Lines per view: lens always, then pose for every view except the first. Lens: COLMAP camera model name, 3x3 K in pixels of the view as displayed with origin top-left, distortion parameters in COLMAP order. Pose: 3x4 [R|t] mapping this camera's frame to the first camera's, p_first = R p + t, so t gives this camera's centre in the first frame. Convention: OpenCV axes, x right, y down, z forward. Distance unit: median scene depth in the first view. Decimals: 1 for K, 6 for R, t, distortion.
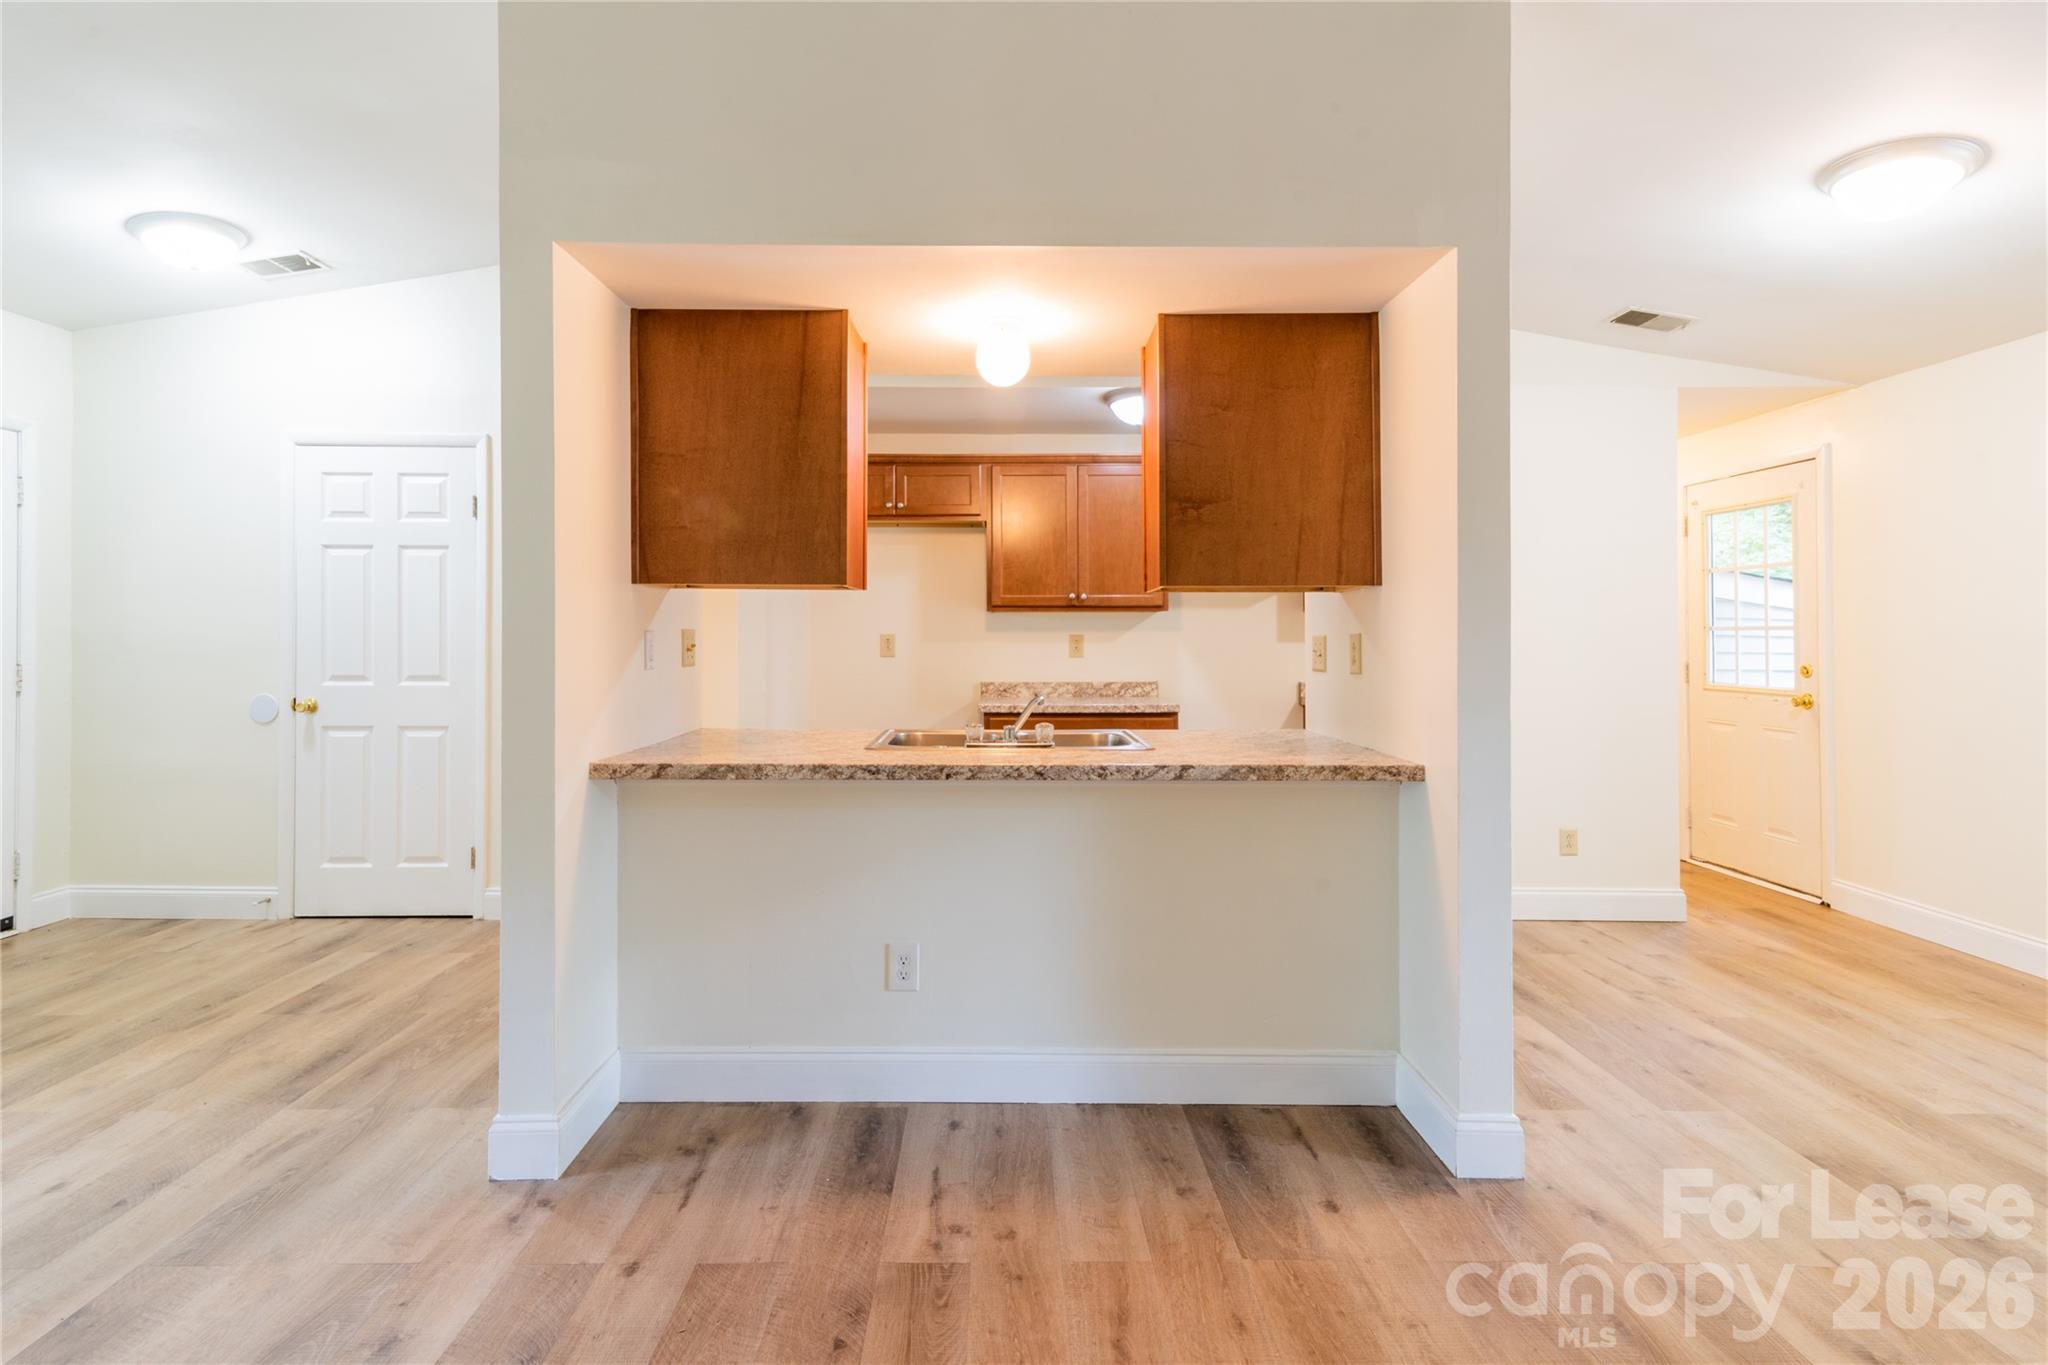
lens RADIAL K [[946.7, 0, 1016.8], [0, 946.7, 618.9], [0, 0, 1]] dist [0.003054, 0.000886]
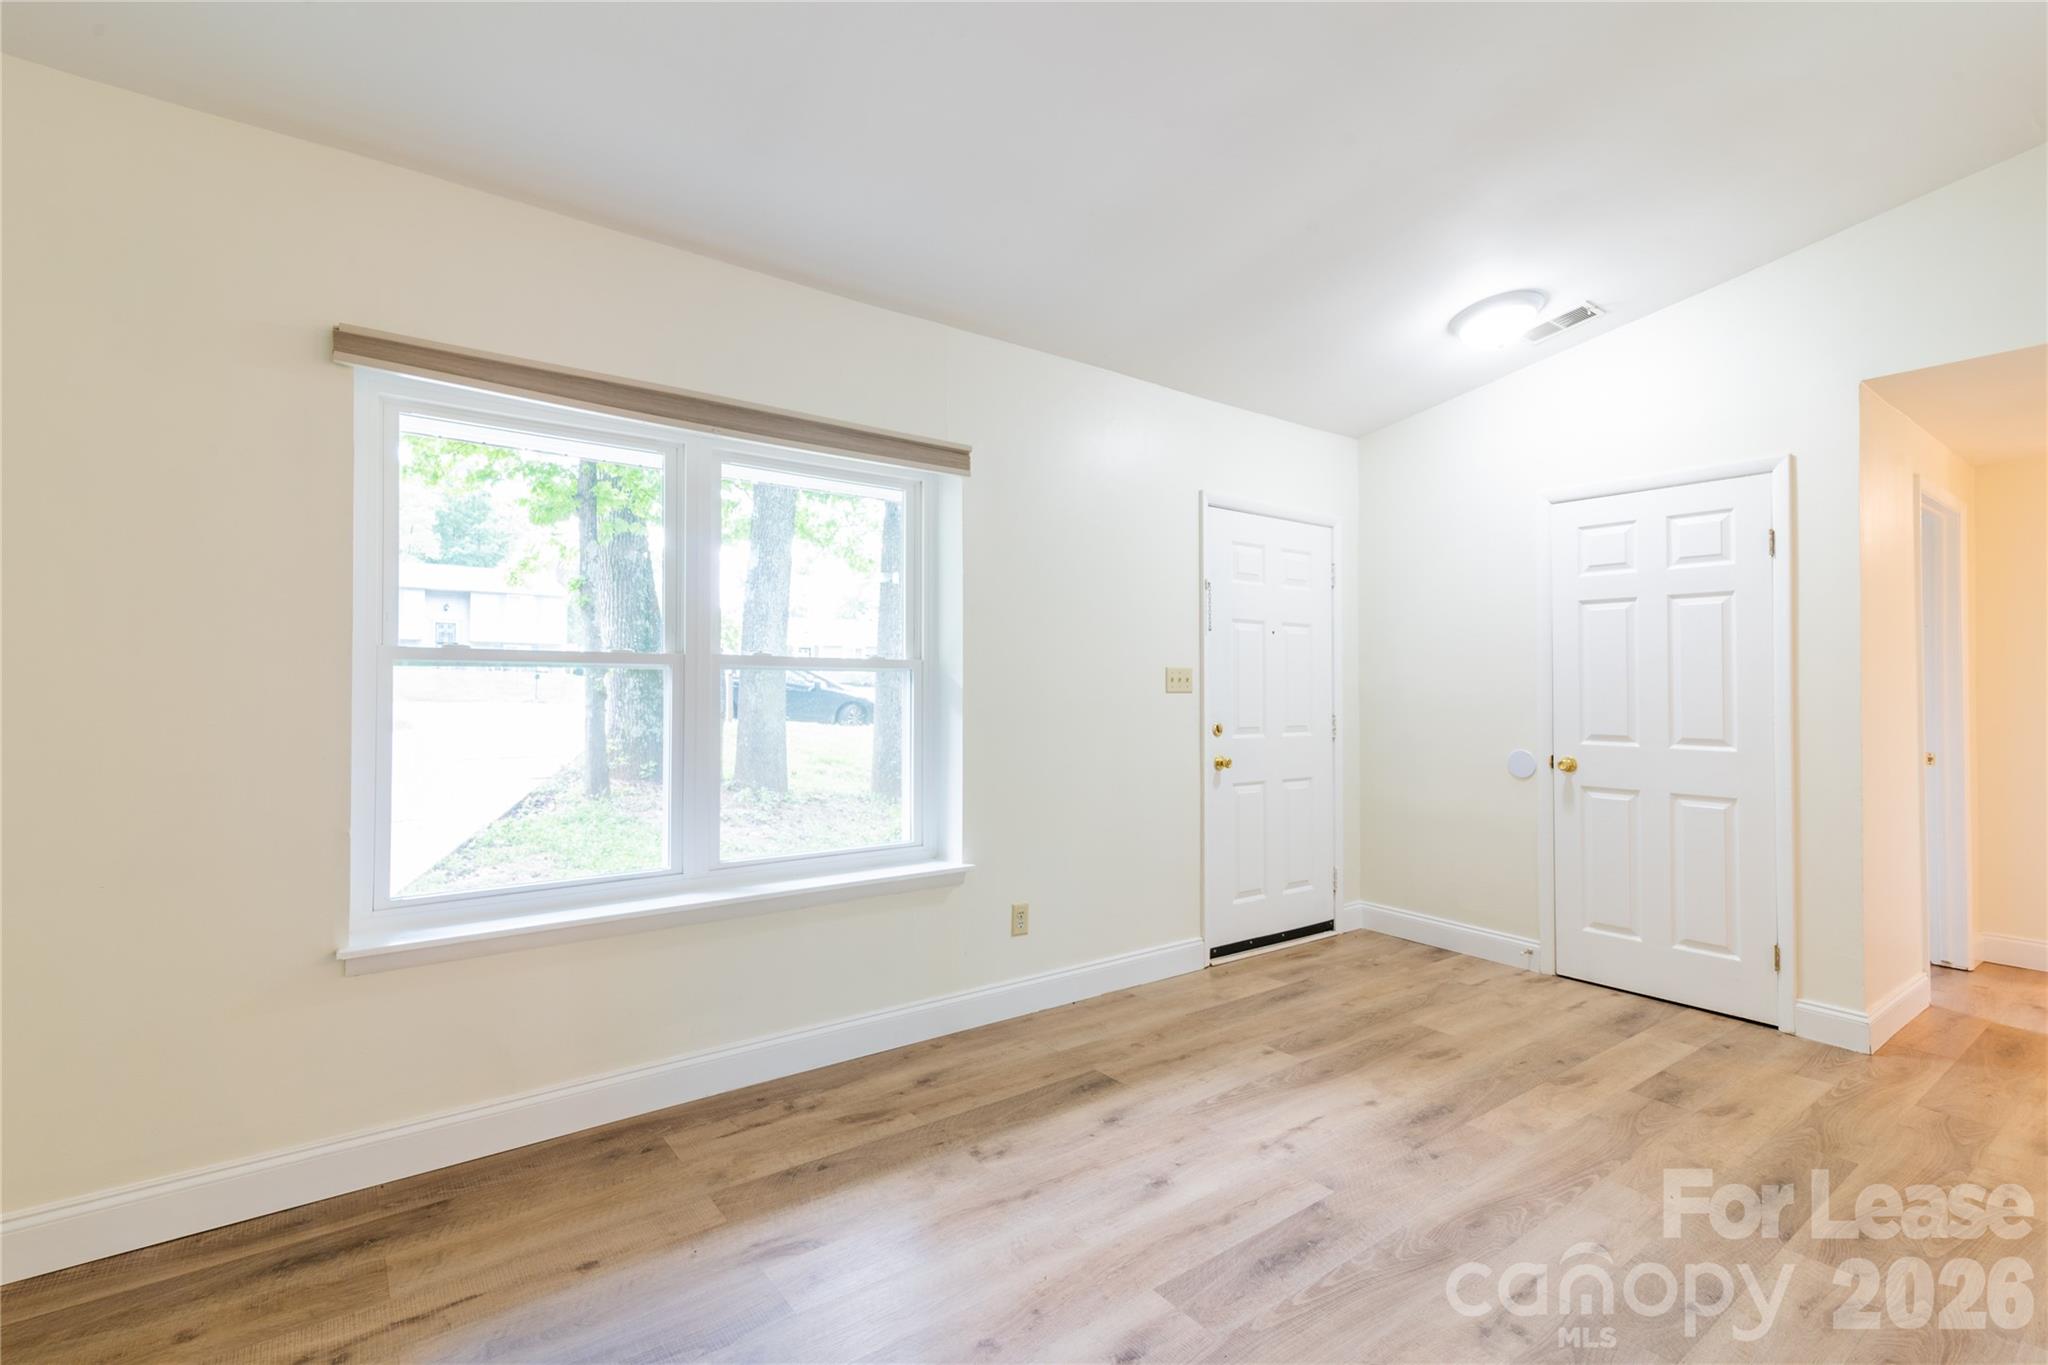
lens RADIAL K [[922.4, 0, 1020.8], [0, 922.4, 667.5], [0, 0, 1]] dist [0.000685, 0.000058]
pose [[0.587896, -0.016078, -0.808777, -0.302817], [0.007436, 0.999868, -0.014472, 0.000365], [0.808903, 0.002495, 0.587937, -0.028469]]
